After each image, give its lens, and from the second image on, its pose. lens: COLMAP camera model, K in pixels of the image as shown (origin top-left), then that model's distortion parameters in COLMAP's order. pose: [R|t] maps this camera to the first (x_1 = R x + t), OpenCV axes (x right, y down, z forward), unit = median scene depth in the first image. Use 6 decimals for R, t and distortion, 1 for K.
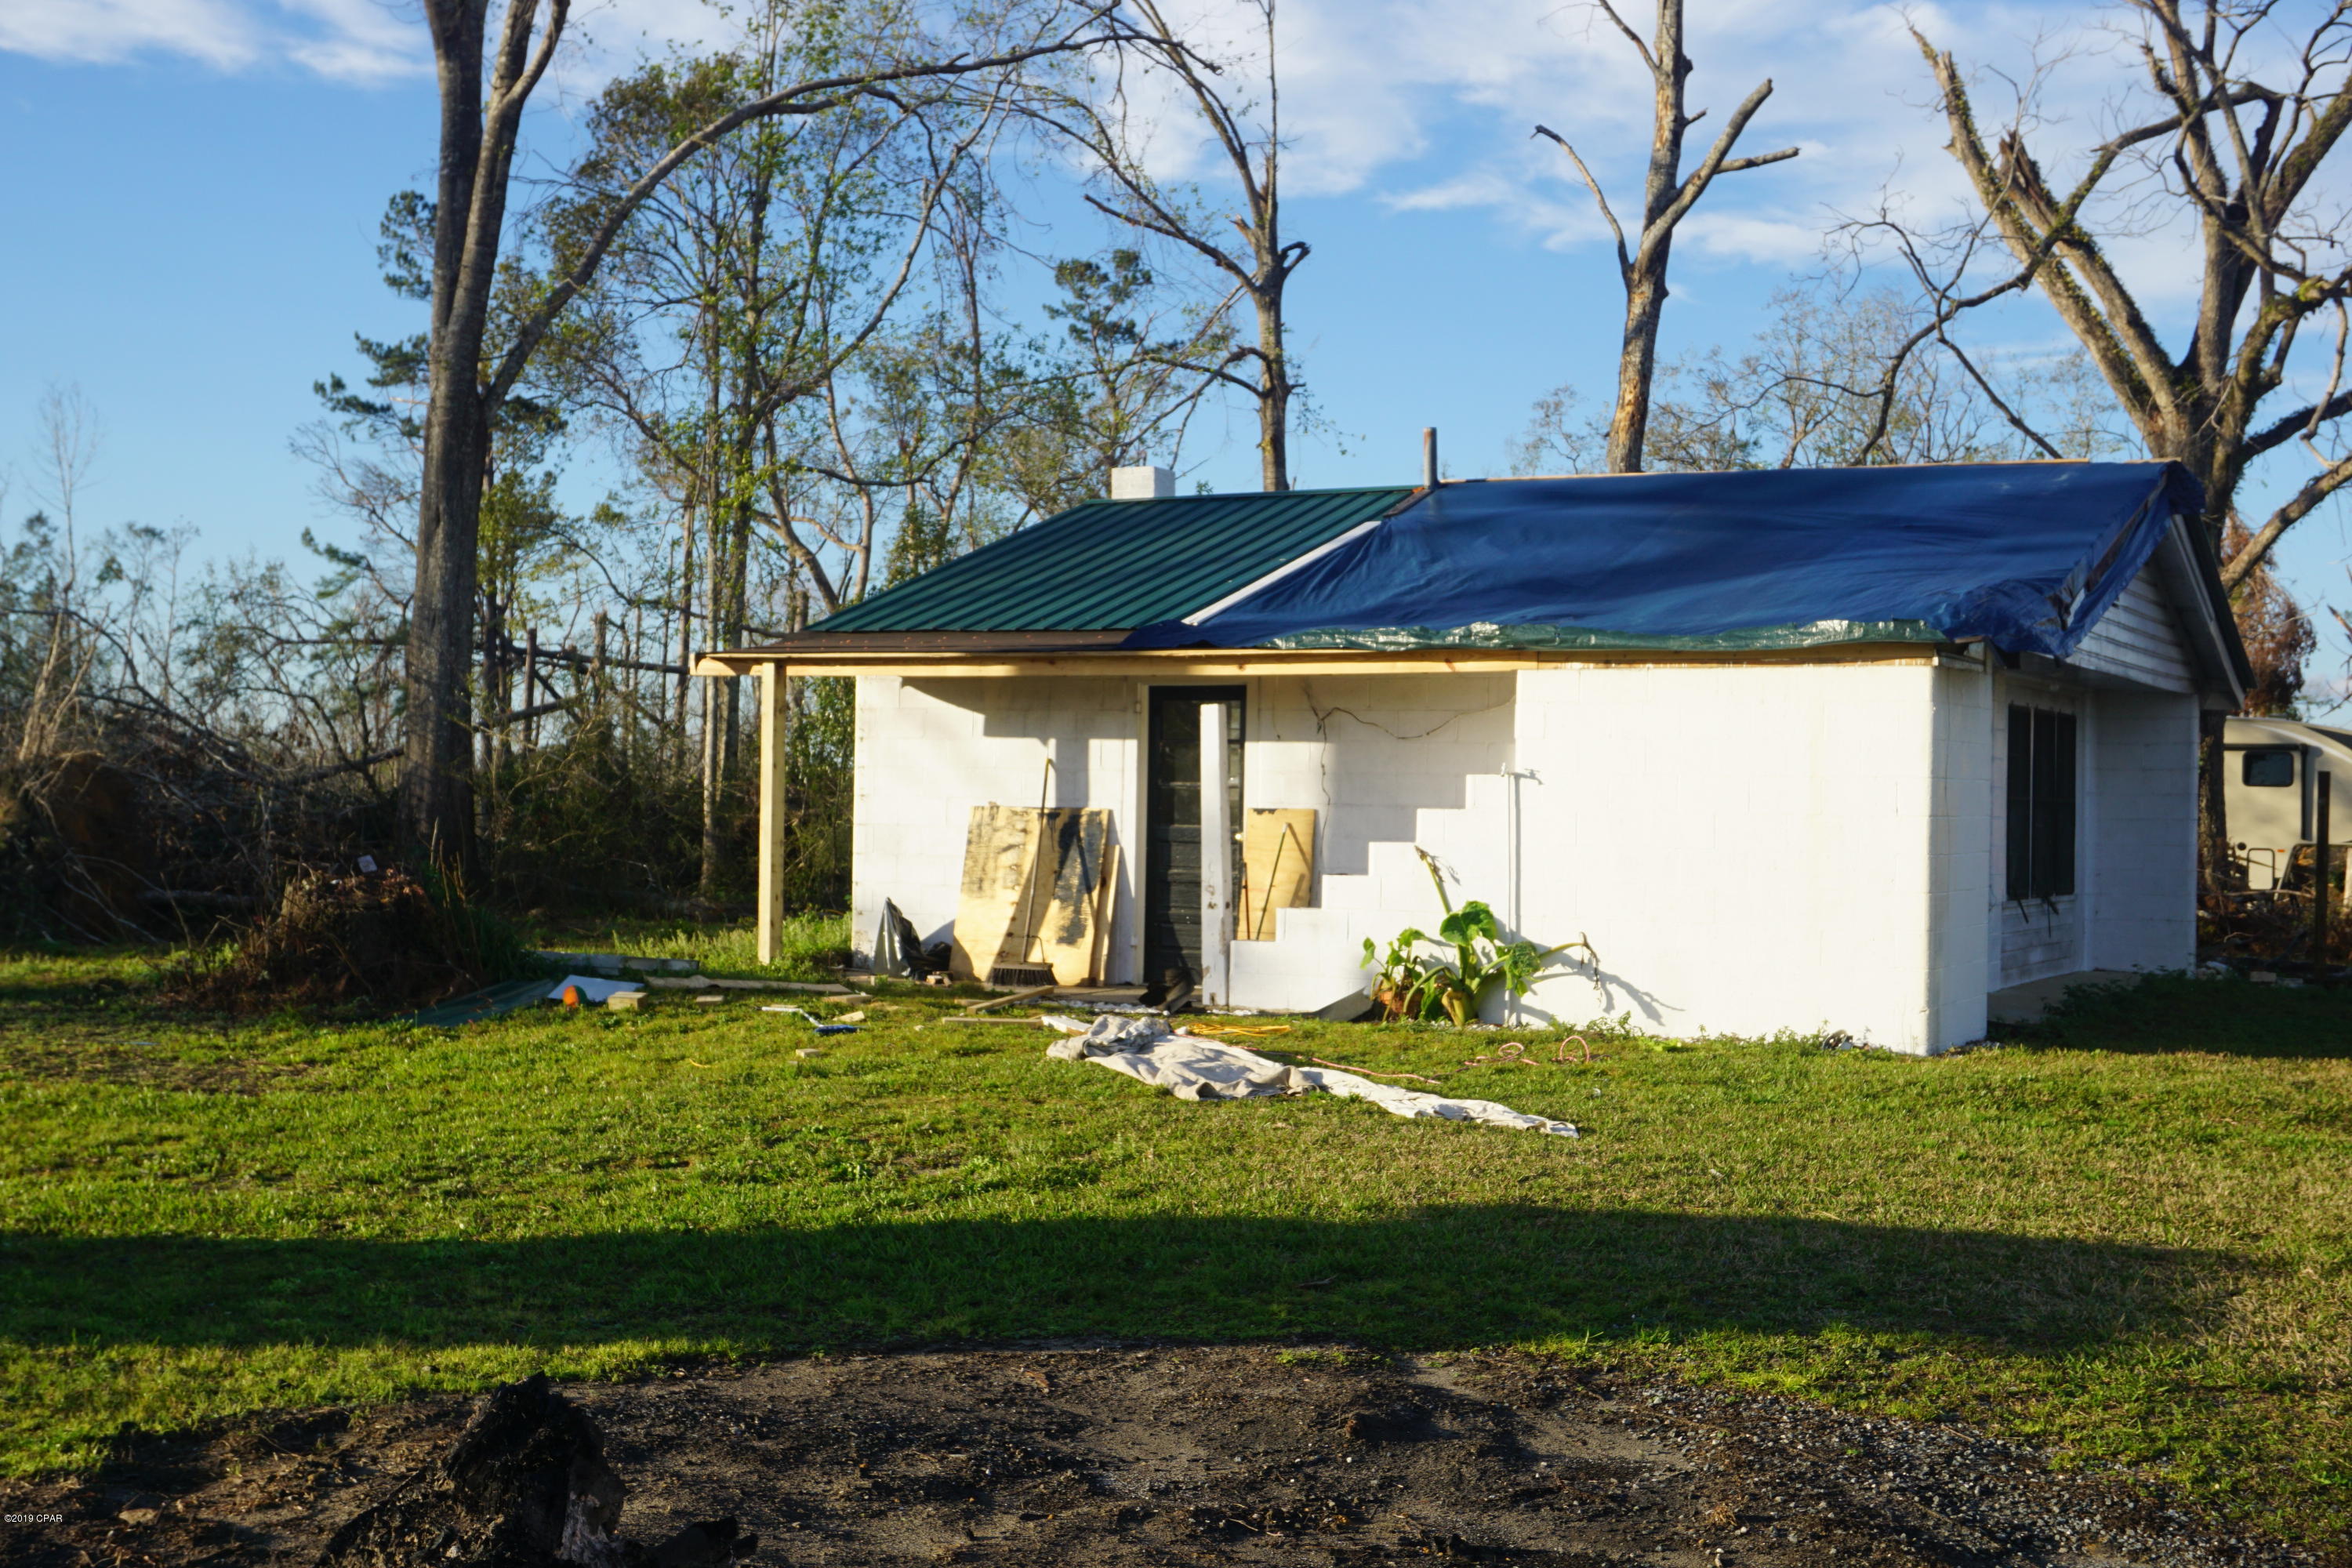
lens RADIAL K [[2717.4, 0, 1176.0], [0, 2717.4, 784.0], [0, 0, 1]] dist [0.016049, 0.006212]
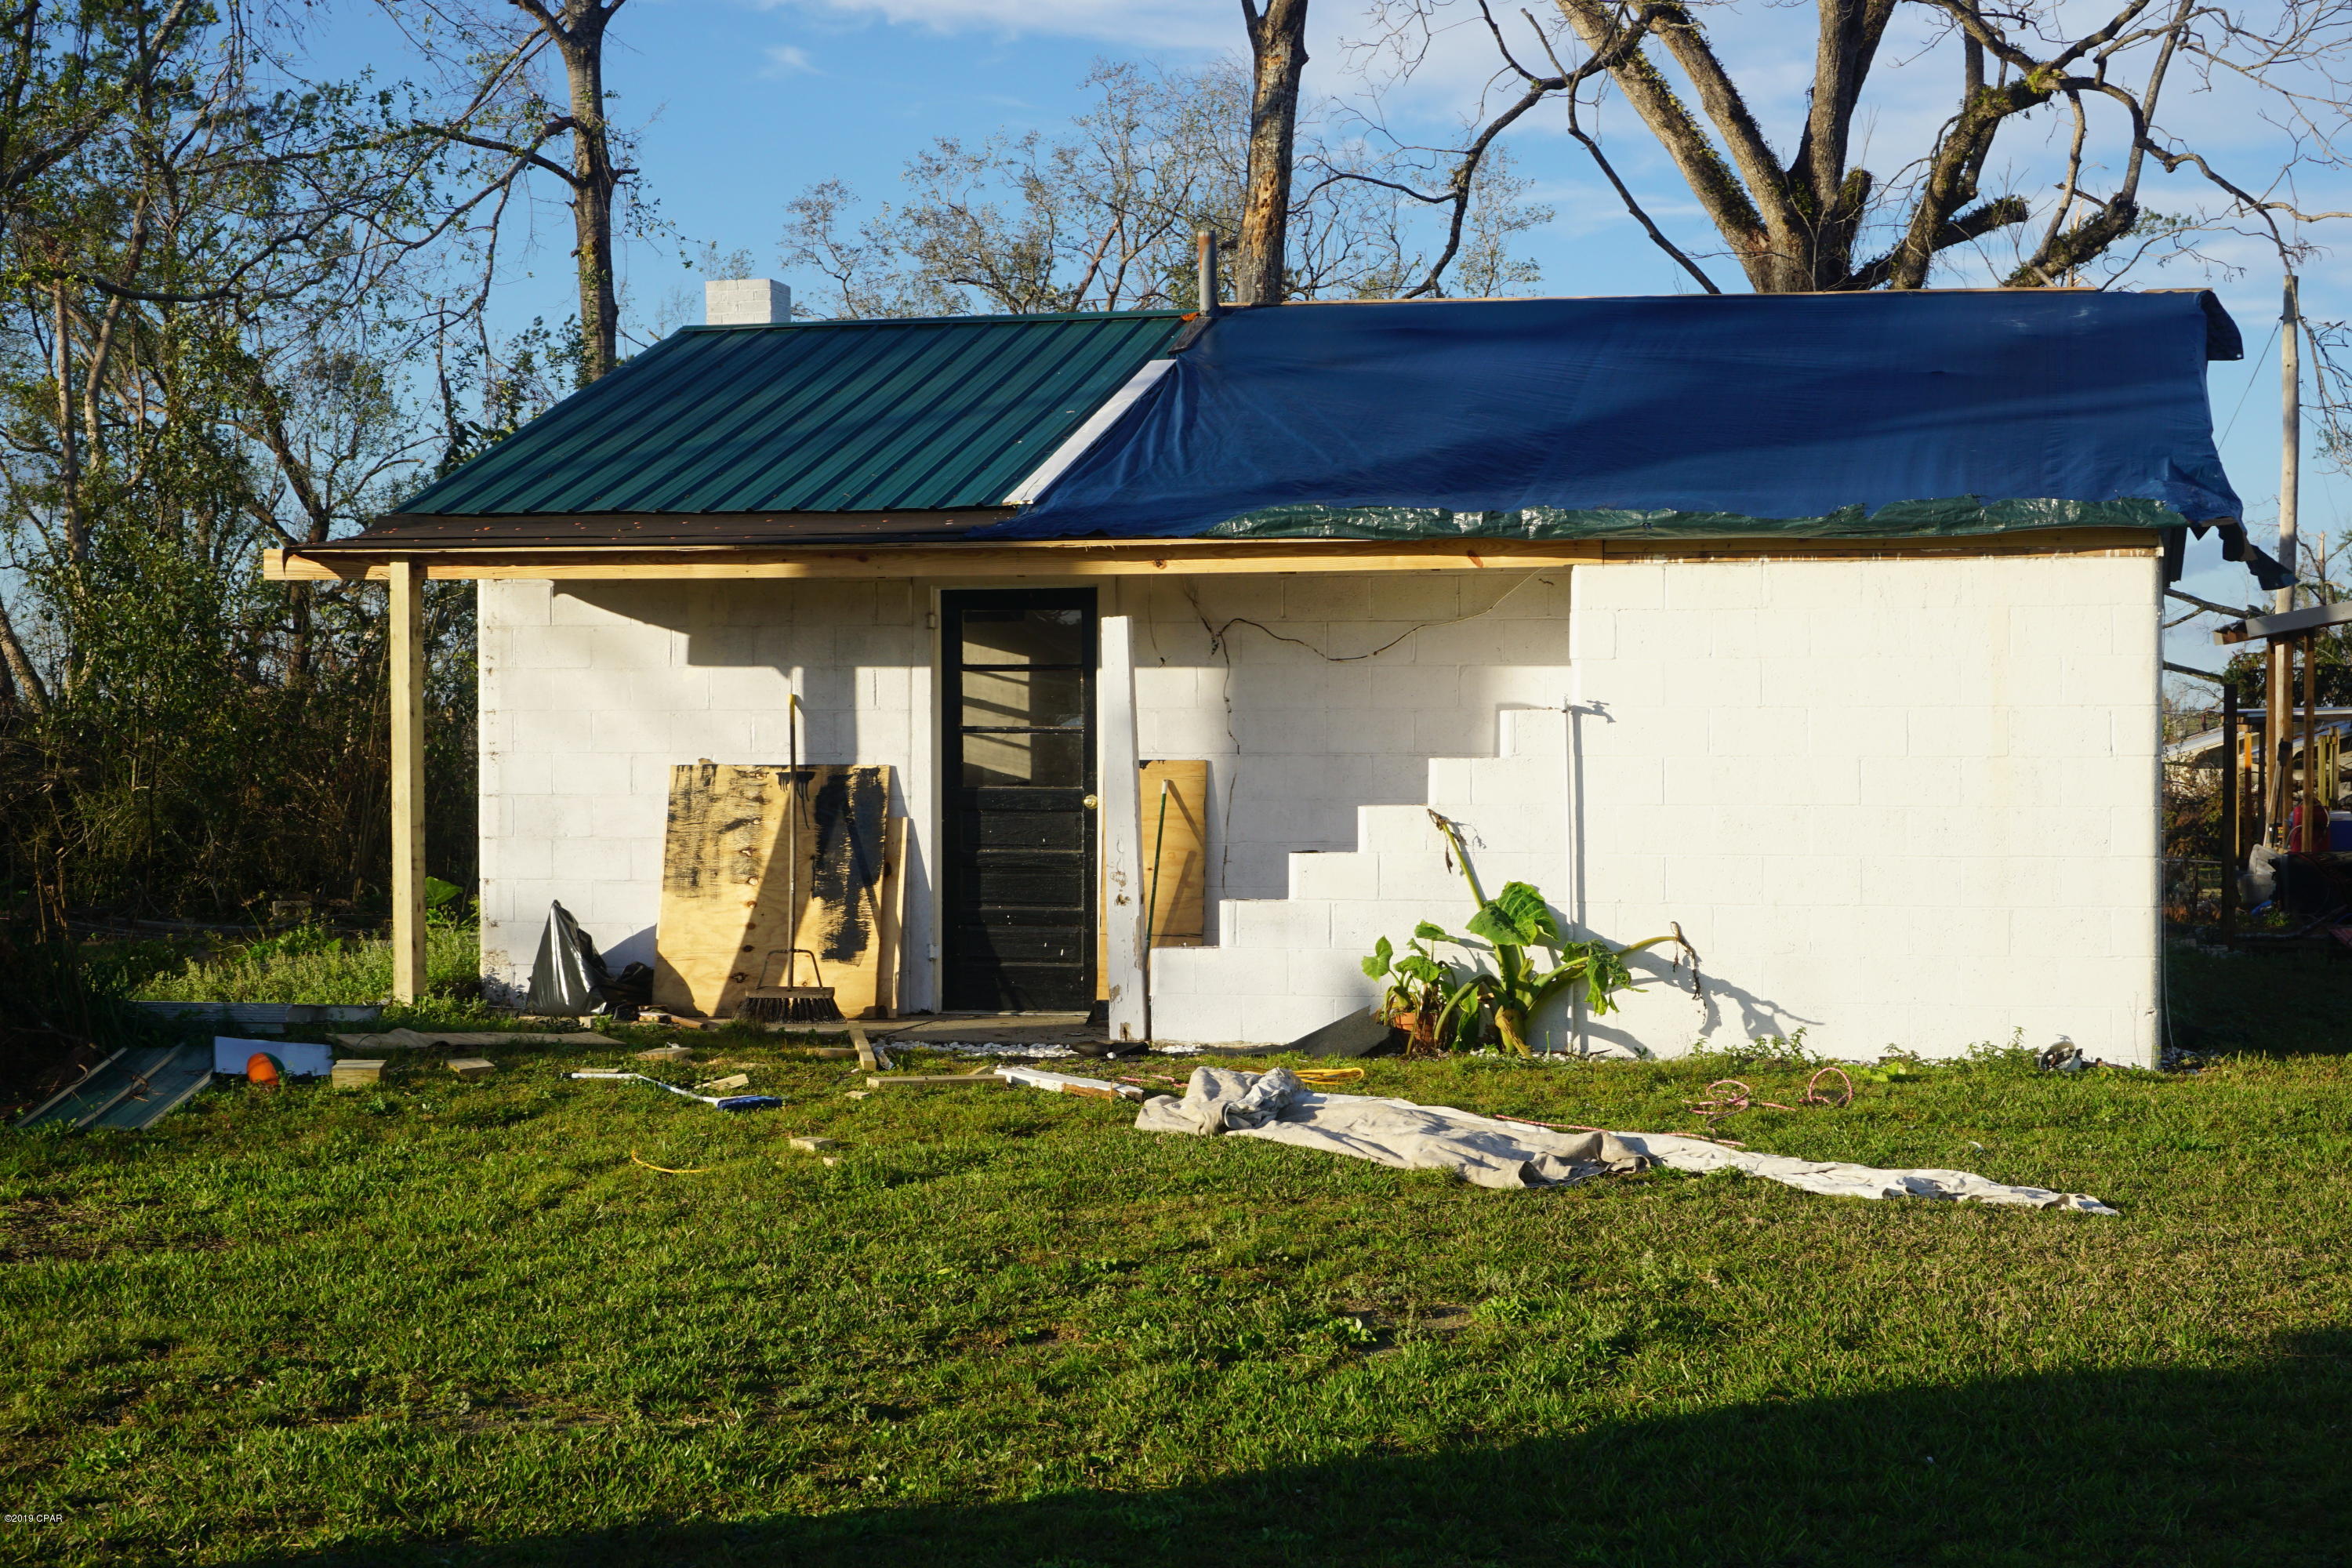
lens RADIAL K [[3589.0, 0, 1176.0], [0, 3589.0, 784.0], [0, 0, 1]] dist [0.010199, 0.050156]
pose [[0.964650, -0.022491, 0.262572, -0.196772], [0.016966, 0.999585, 0.023290, -0.006486], [-0.262987, -0.018012, 0.964631, 0.083185]]
